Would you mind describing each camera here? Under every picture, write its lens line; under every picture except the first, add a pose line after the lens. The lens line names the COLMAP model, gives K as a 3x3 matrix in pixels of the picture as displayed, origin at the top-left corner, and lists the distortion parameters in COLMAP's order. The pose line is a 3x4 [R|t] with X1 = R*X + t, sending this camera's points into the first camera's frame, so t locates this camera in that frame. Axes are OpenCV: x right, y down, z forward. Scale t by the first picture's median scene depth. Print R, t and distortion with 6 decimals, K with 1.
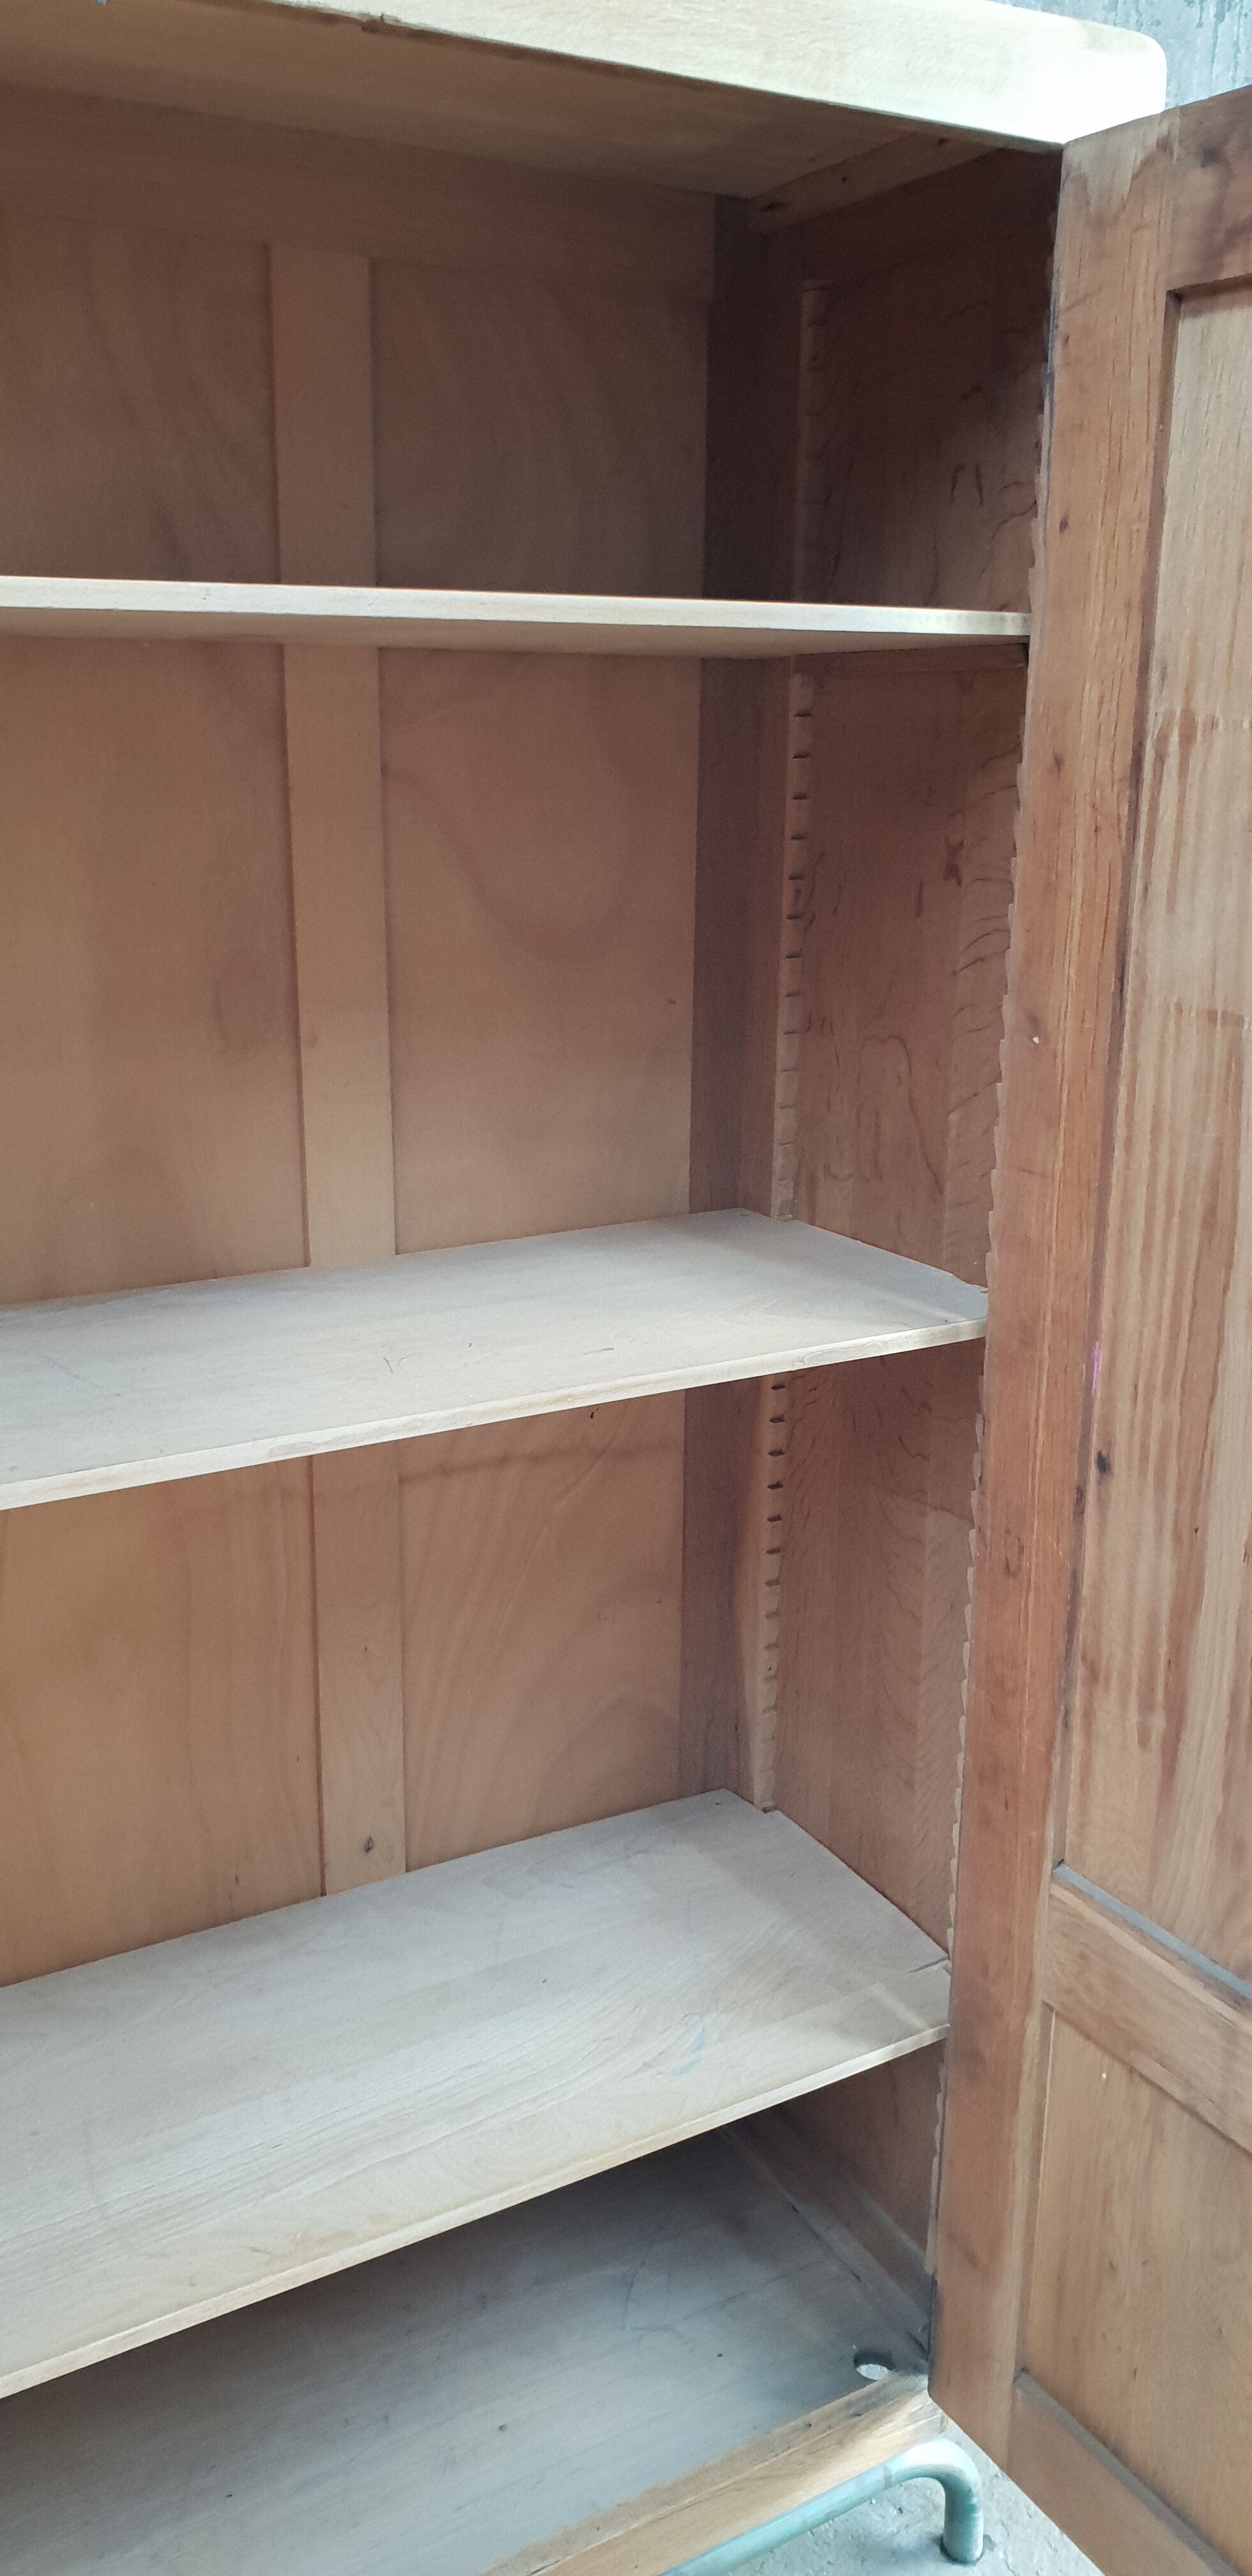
lens RADIAL K [[2038.3, 0, 621.6], [0, 2038.3, 1285.9], [0, 0, 1]] dist [-0.031334, 0.062408]
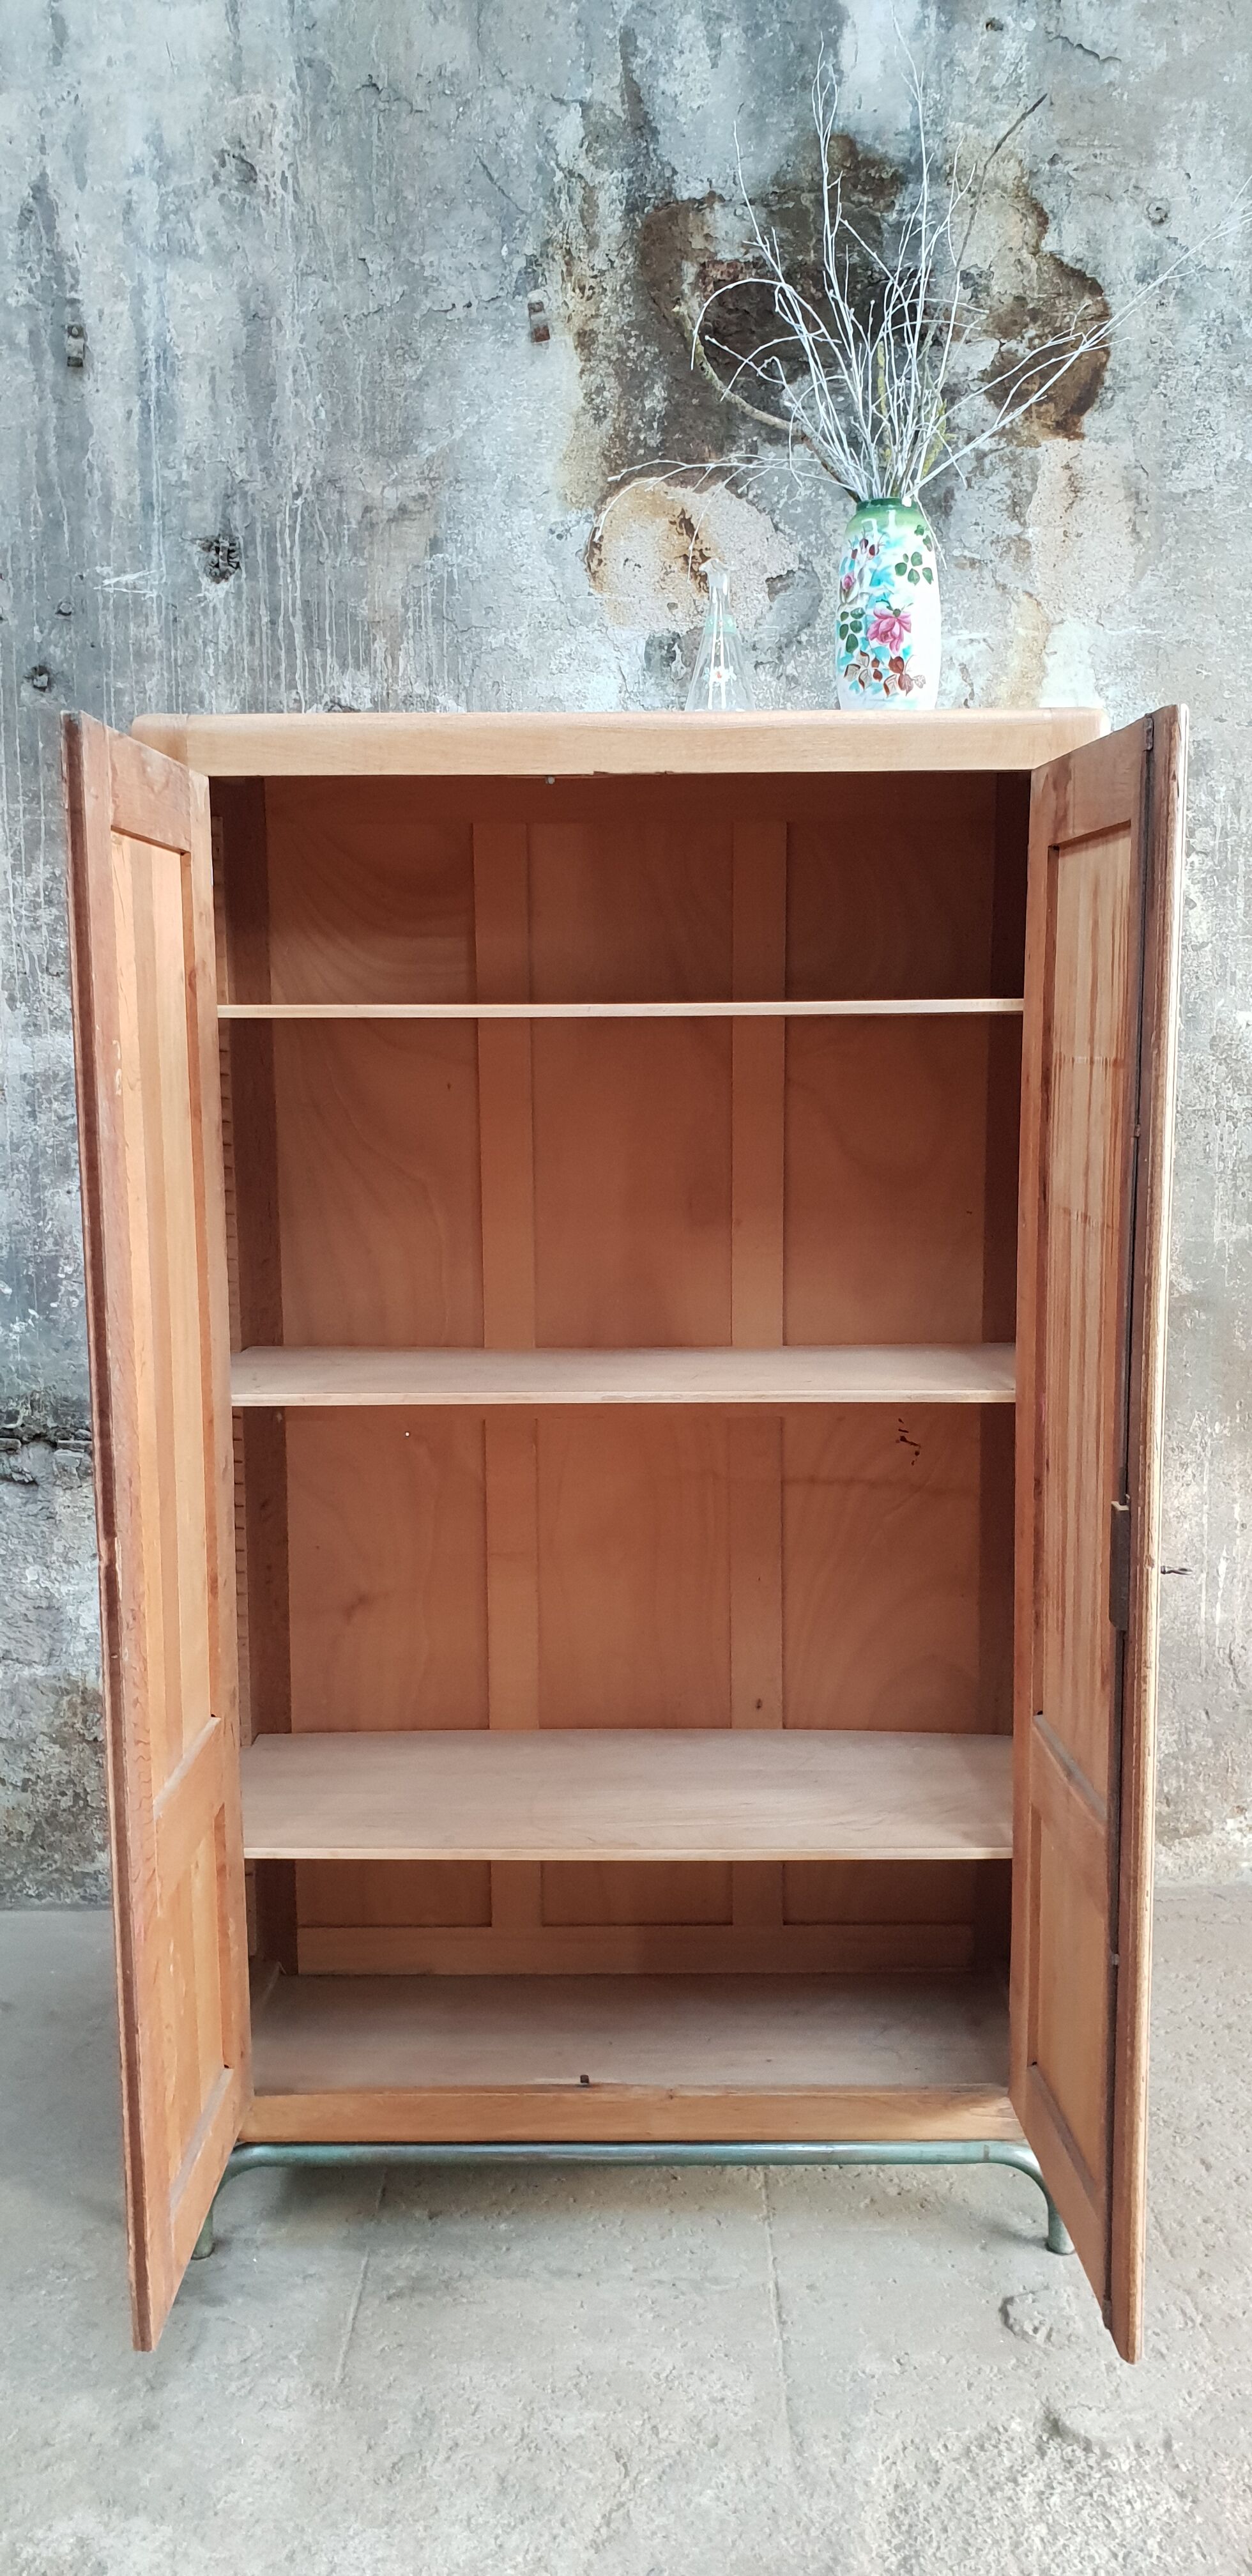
lens RADIAL K [[2018.1, 0, 668.6], [0, 2018.1, 1284.1], [0, 0, 1]] dist [-0.006943, 0.034766]
pose [[0.869758, 0.054656, -0.490442, 0.705326], [-0.126301, 0.985400, -0.114169, 0.153851], [0.477042, 0.161243, 0.863963, -0.611990]]
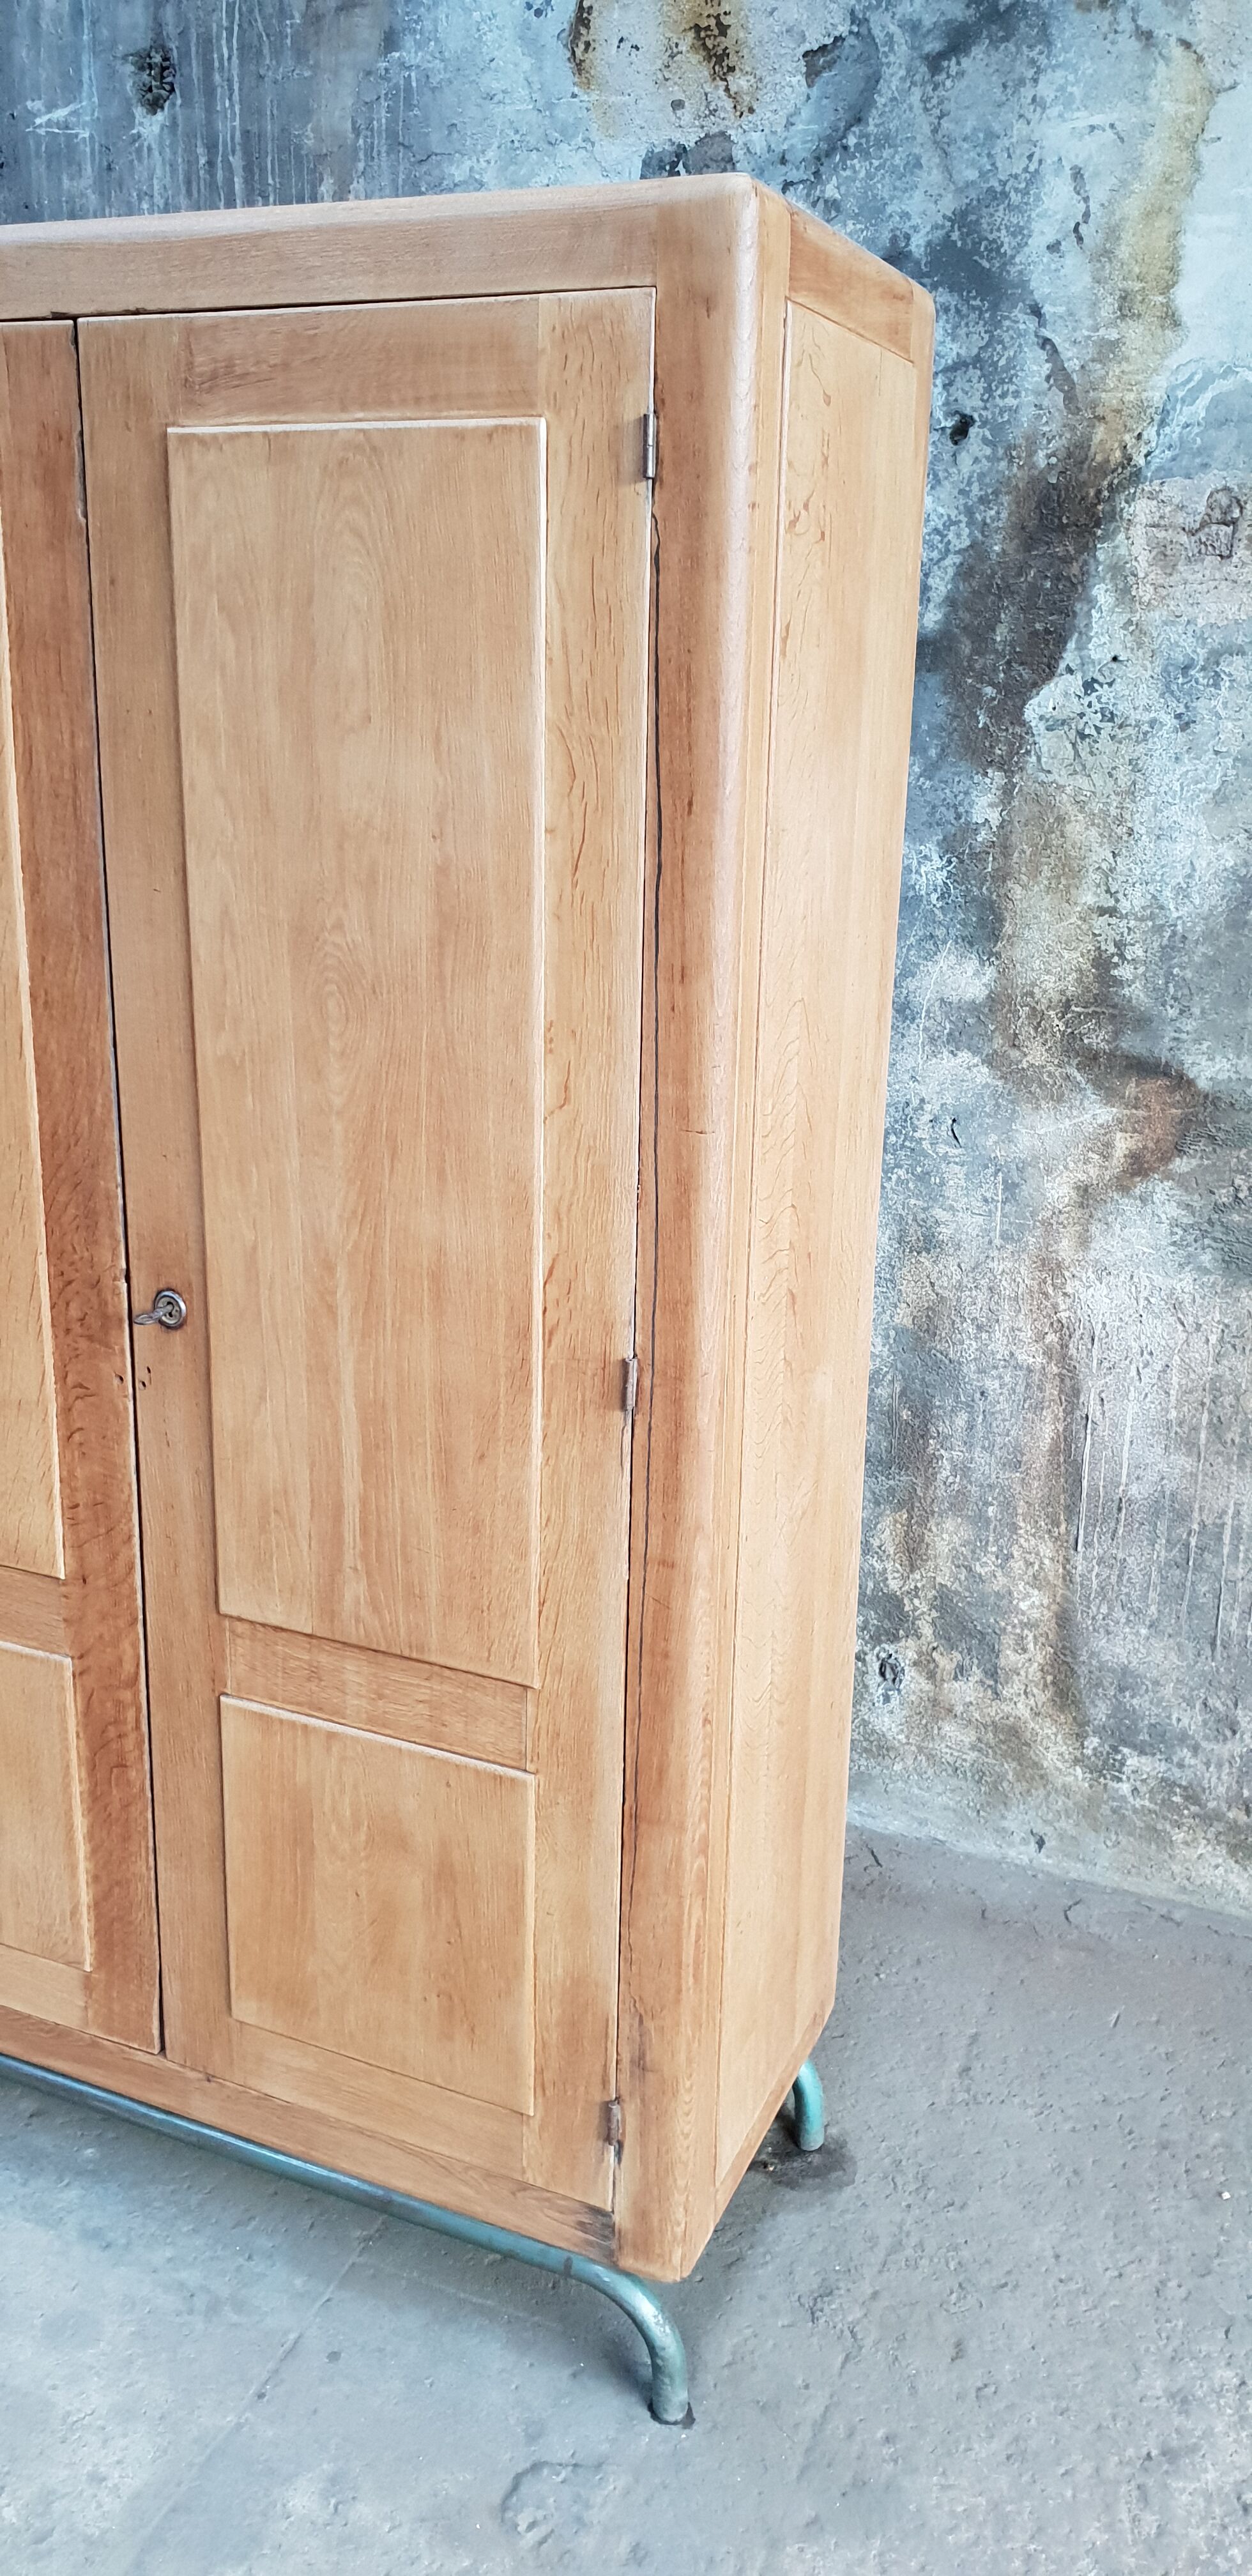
lens RADIAL K [[2018.3, 0, 665.9], [0, 2018.3, 1265.1], [0, 0, 1]] dist [-0.006352, 0.040180]
pose [[0.610926, 0.230063, -0.757522, 0.999164], [-0.239918, 0.965651, 0.099784, -0.103699], [0.754459, 0.120782, 0.645138, 0.252130]]
